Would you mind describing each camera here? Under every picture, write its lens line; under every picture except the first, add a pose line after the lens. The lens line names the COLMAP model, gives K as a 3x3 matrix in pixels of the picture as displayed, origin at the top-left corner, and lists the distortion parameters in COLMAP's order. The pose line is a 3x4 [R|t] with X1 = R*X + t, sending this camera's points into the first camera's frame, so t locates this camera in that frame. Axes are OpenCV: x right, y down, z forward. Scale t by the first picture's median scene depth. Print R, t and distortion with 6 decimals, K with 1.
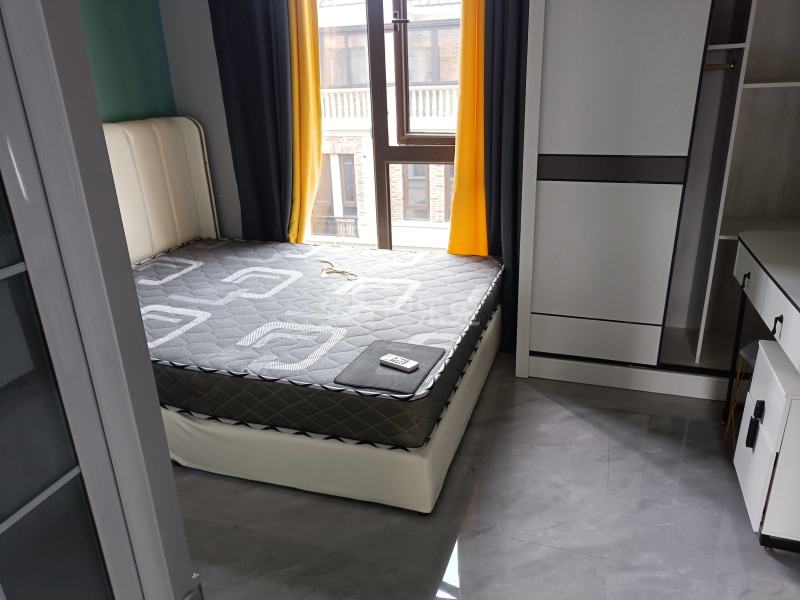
lens RADIAL K [[589.8, 0, 400.0], [0, 589.8, 300.0], [0, 0, 1]] dist [0.054385, -0.052935]
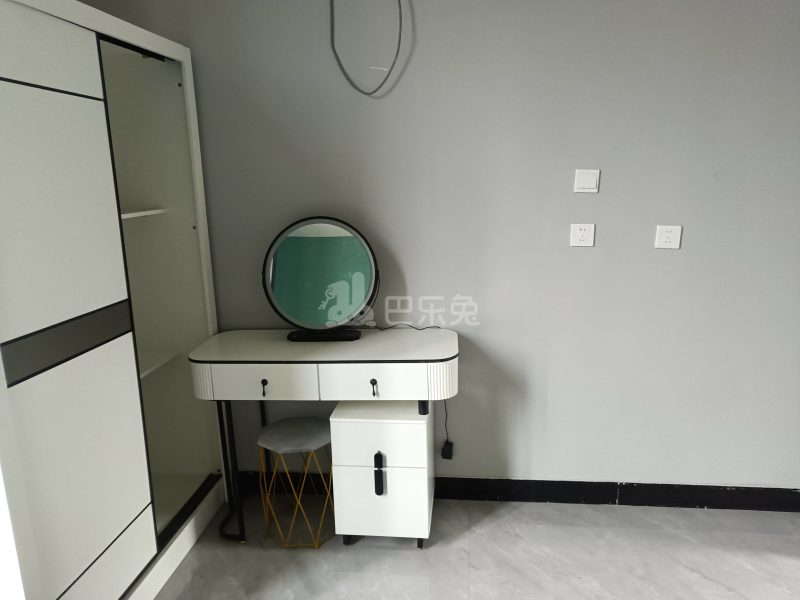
lens RADIAL K [[589.8, 0, 400.0], [0, 589.8, 300.0], [0, 0, 1]] dist [0.054385, -0.052935]
pose [[-0.205832, -0.168191, 0.964025, -0.396389], [0.382713, 0.892823, 0.237483, -0.290494], [-0.900646, 0.417827, -0.119403, 0.757128]]
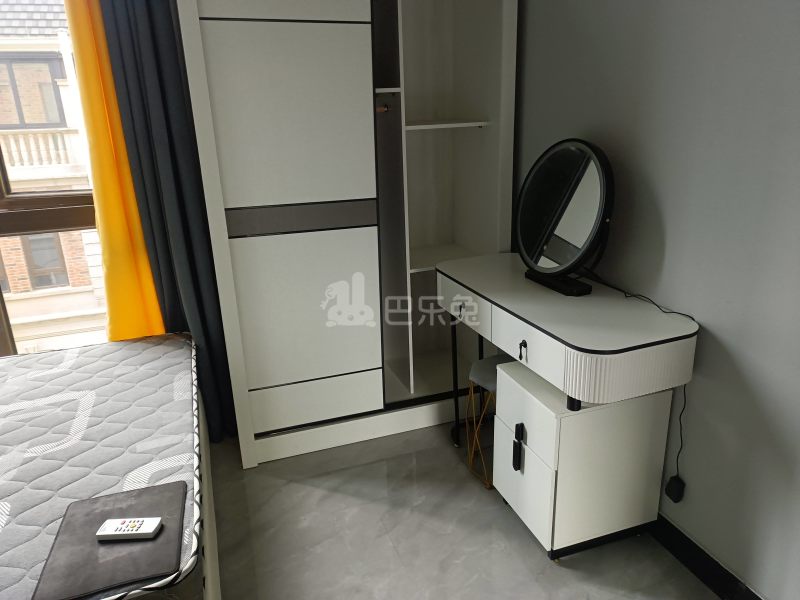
lens RADIAL K [[589.8, 0, 400.0], [0, 589.8, 300.0], [0, 0, 1]] dist [0.054385, -0.052935]
pose [[0.785584, -0.187328, 0.589717, -0.099302], [0.224930, 0.974325, 0.009864, -0.076349], [-0.576424, 0.124896, 0.807550, 0.203532]]
